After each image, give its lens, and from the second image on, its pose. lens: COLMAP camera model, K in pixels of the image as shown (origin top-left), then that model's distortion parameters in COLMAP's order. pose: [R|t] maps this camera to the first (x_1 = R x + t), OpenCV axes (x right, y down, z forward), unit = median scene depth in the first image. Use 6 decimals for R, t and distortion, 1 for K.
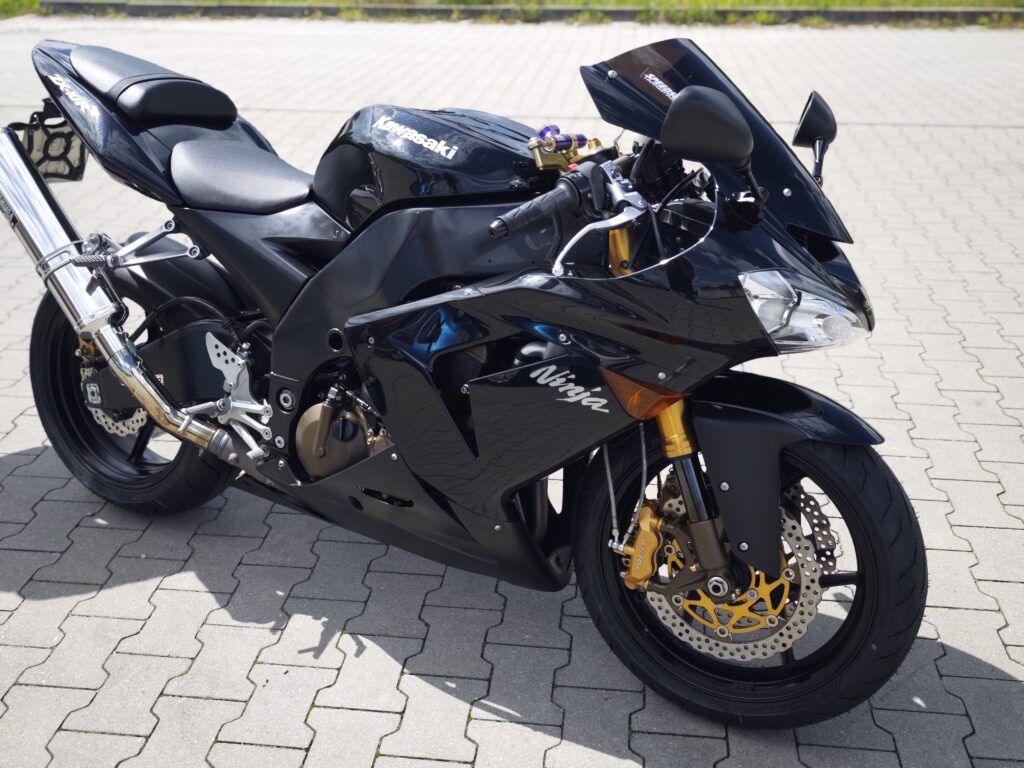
lens RADIAL K [[1035.4, 0, 512.0], [0, 1035.4, 384.0], [0, 0, 1]] dist [0.016244, -0.019512]
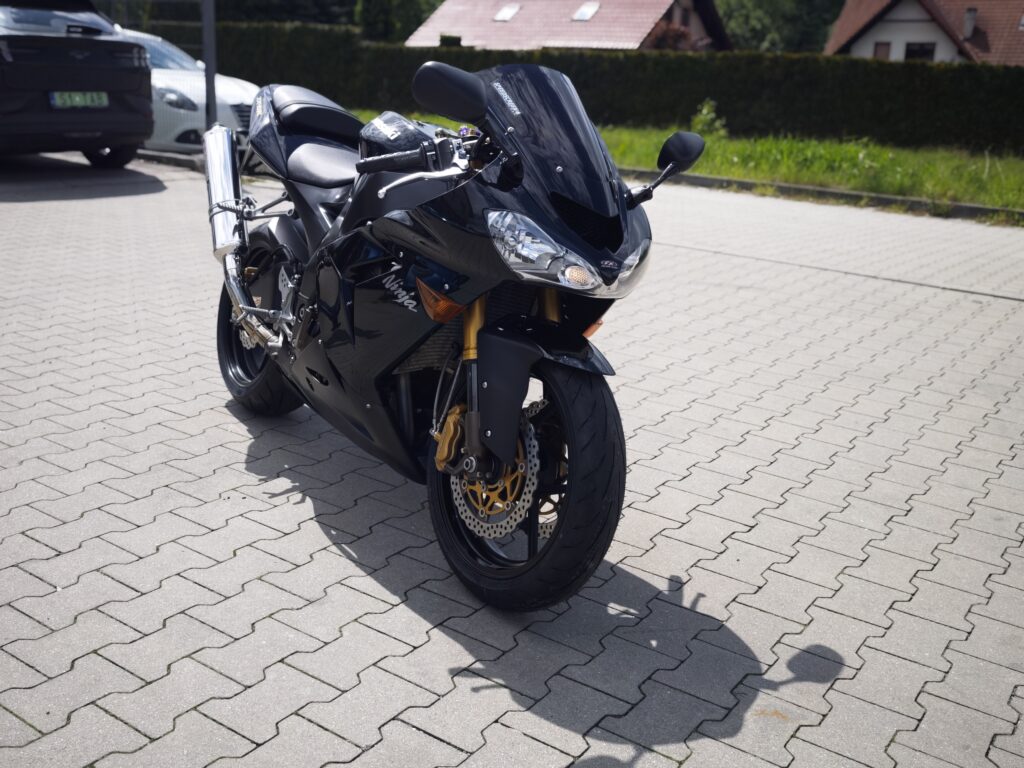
lens RADIAL K [[1039.0, 0, 512.0], [0, 1039.0, 384.0], [0, 0, 1]] dist [0.047962, -0.028420]
pose [[0.882657, 0.188589, -0.430524, 0.659920], [-0.263848, 0.956844, -0.121797, 0.204896], [0.388975, 0.221098, 0.894323, -0.138495]]
